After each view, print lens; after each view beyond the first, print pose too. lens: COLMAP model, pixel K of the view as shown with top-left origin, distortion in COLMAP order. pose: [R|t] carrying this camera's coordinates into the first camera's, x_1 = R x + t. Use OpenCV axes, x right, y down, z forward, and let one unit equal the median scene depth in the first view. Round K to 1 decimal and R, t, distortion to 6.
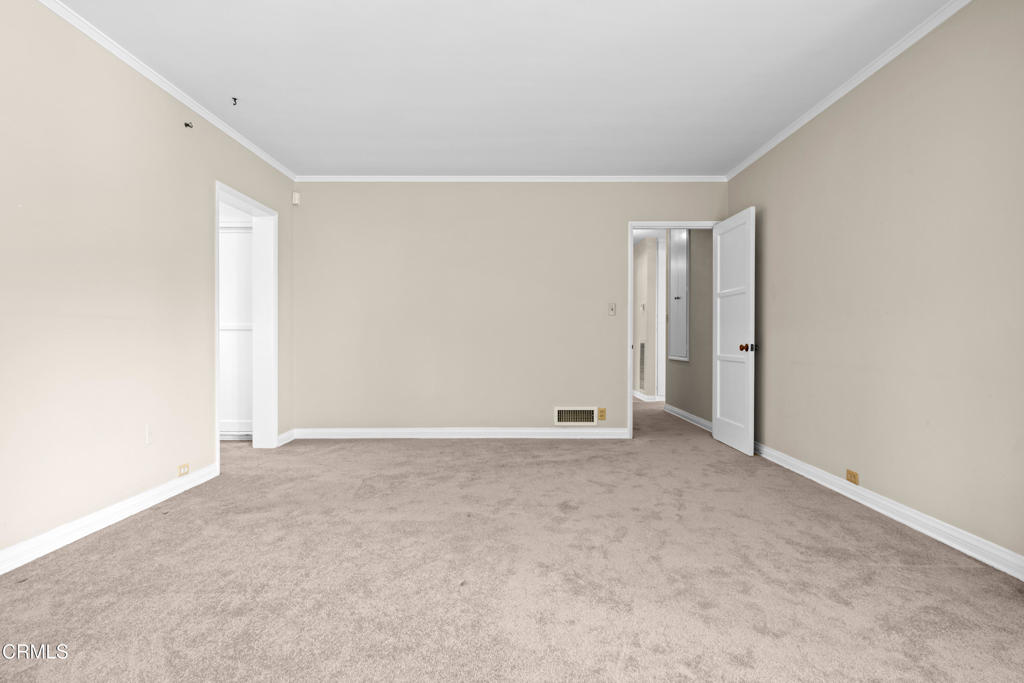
lens RADIAL K [[562.2, 0, 512.3], [0, 562.2, 338.6], [0, 0, 1]] dist [0.002375, -0.000916]
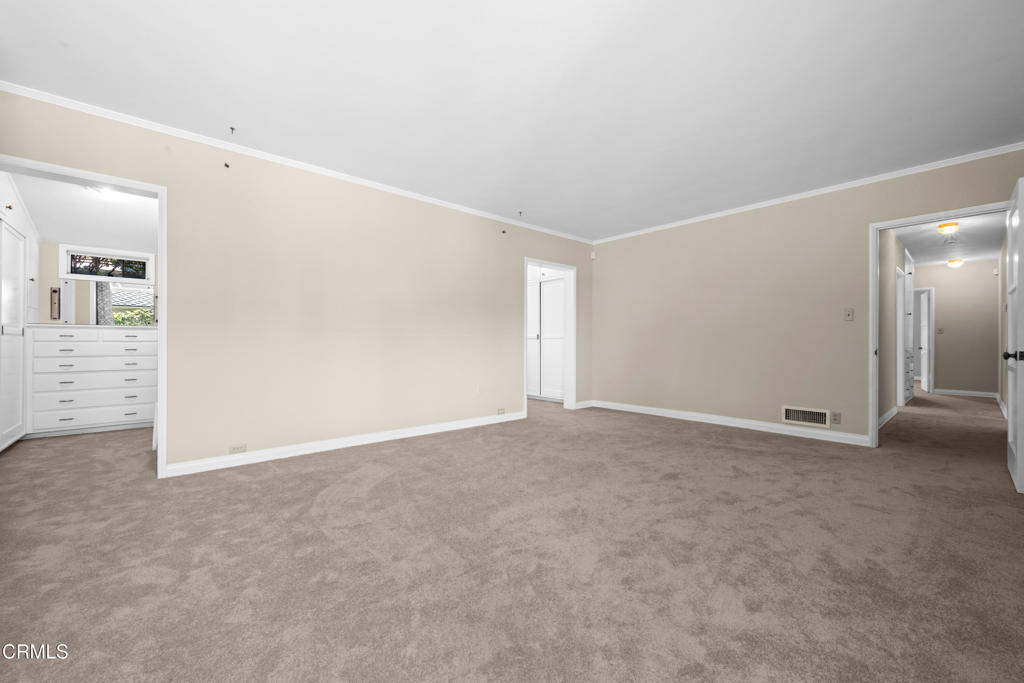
lens RADIAL K [[400.5, 0, 512.3], [0, 400.5, 343.1], [0, 0, 1]] dist [-0.000082, 0.000119]
pose [[0.663101, 0.000471, -0.748530, 0.523631], [-0.001288, 0.999999, -0.000512, -0.000313], [0.748529, 0.001303, 0.663101, 0.130735]]
